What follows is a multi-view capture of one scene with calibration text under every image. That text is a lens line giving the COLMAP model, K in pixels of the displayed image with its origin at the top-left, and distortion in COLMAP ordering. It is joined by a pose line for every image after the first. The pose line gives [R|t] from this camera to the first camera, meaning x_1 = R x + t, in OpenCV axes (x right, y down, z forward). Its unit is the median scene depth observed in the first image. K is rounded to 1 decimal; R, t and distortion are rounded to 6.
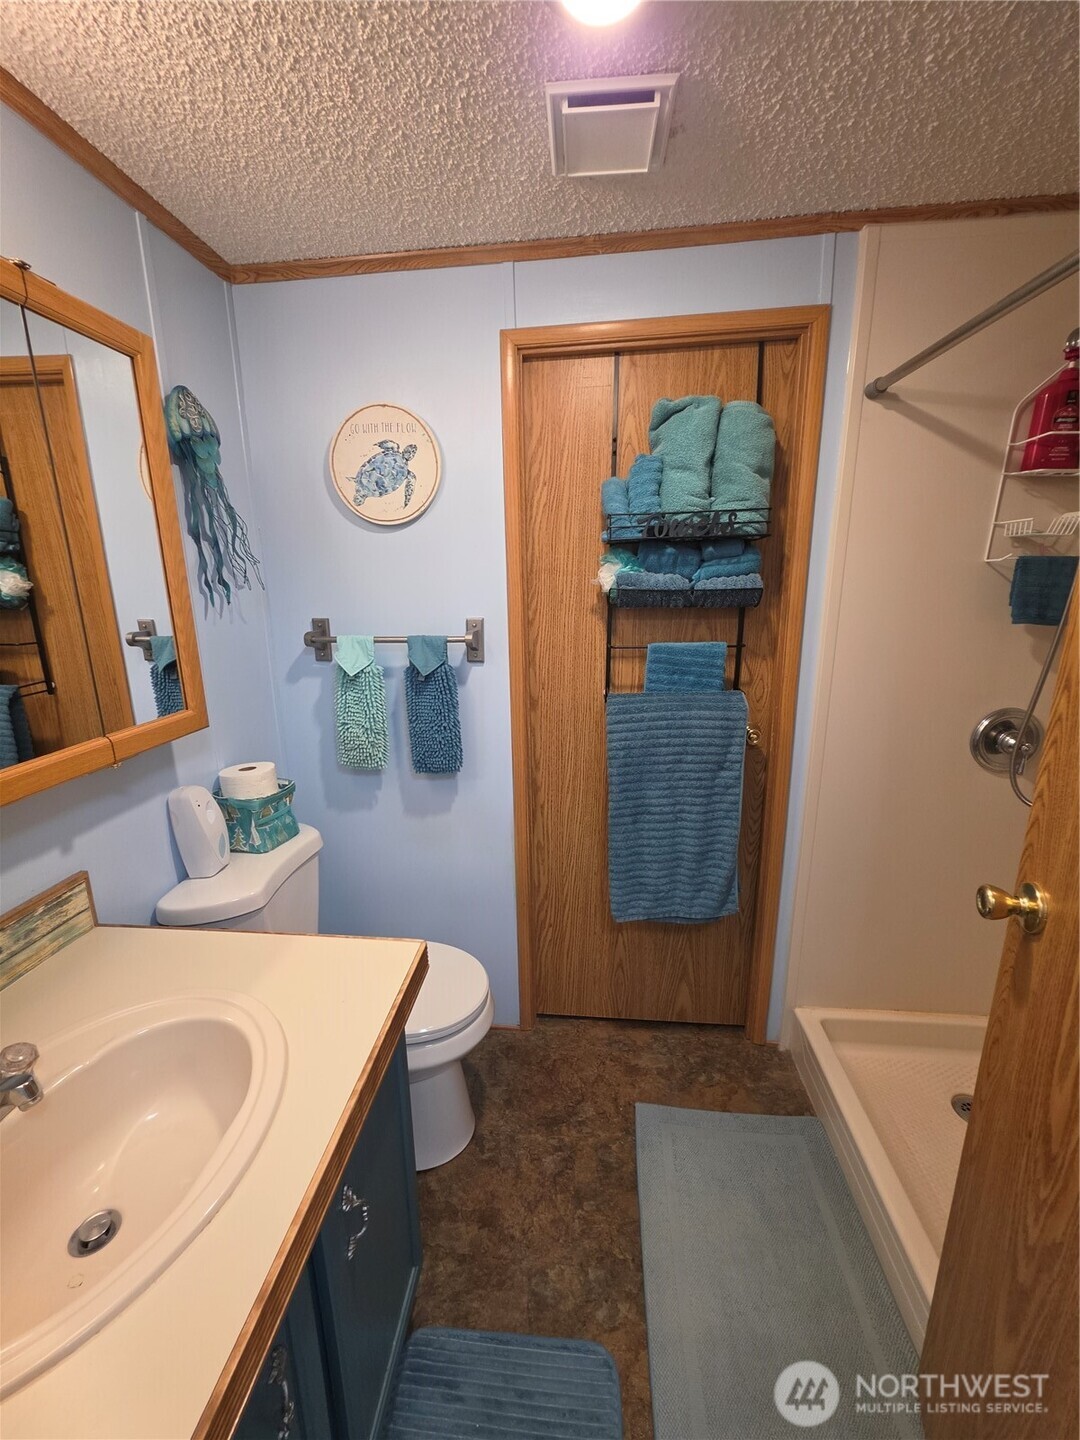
lens RADIAL K [[576.7, 0, 541.2], [0, 576.7, 714.7], [0, 0, 1]] dist [-0.005763, 0.002224]
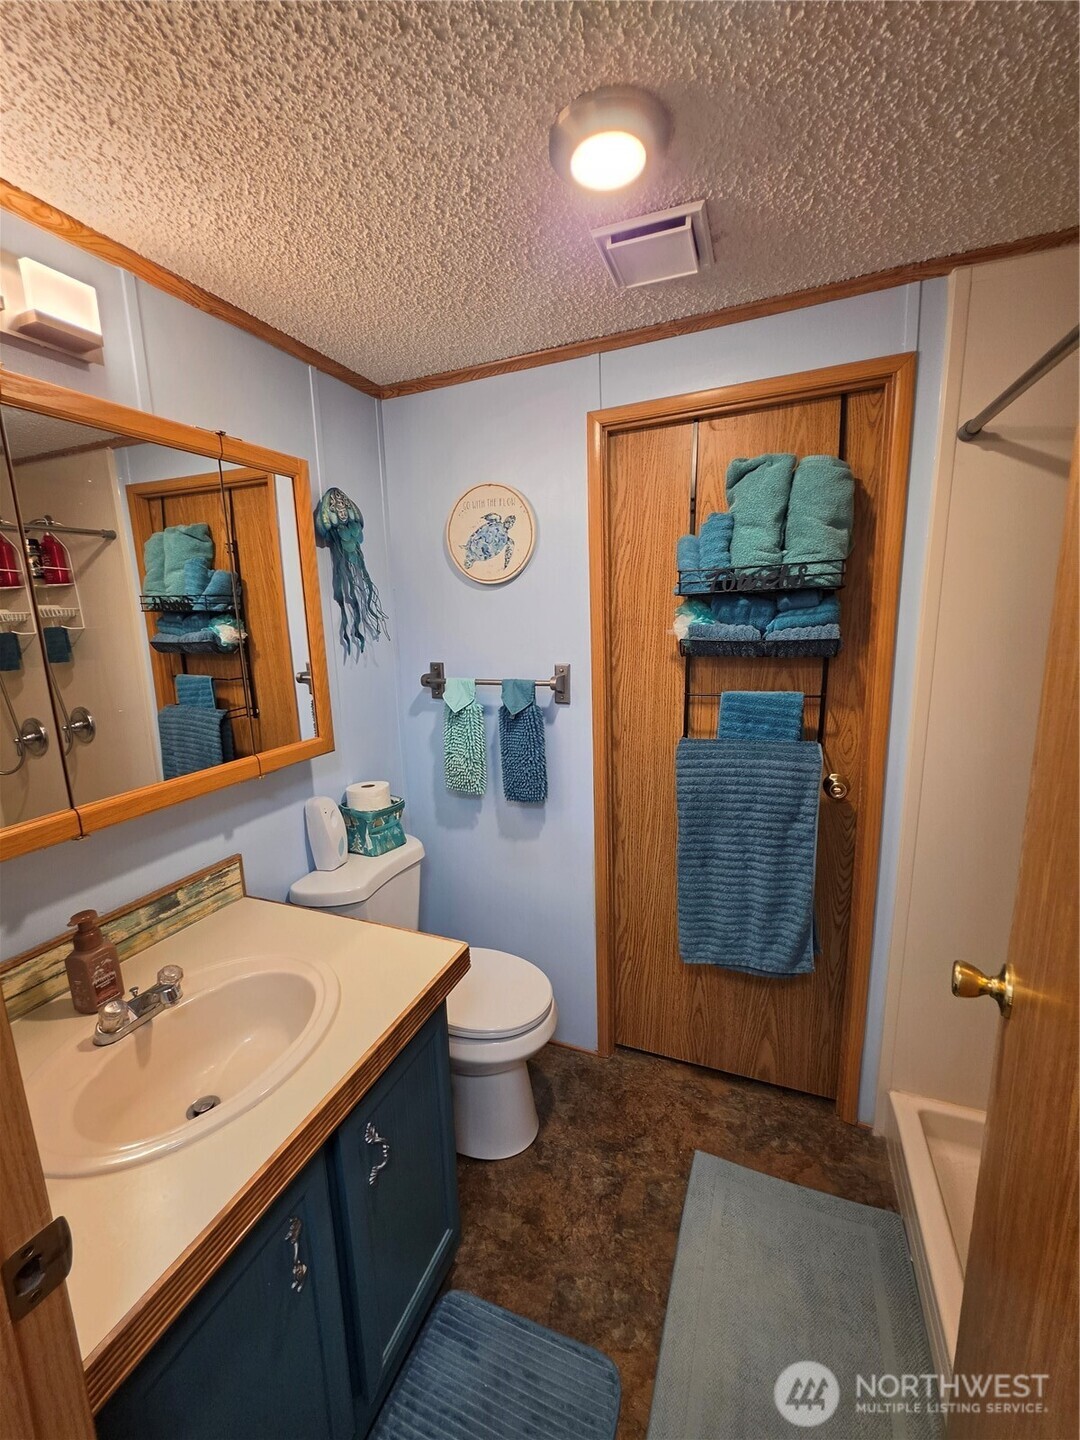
lens RADIAL K [[576.7, 0, 533.4], [0, 576.7, 719.3], [0, 0, 1]] dist [-0.005763, 0.002224]
pose [[0.957522, 0.038081, -0.285834, 0.170652], [-0.050769, 0.998021, -0.037108, -0.020007], [0.283856, 0.050043, 0.957560, -0.080172]]
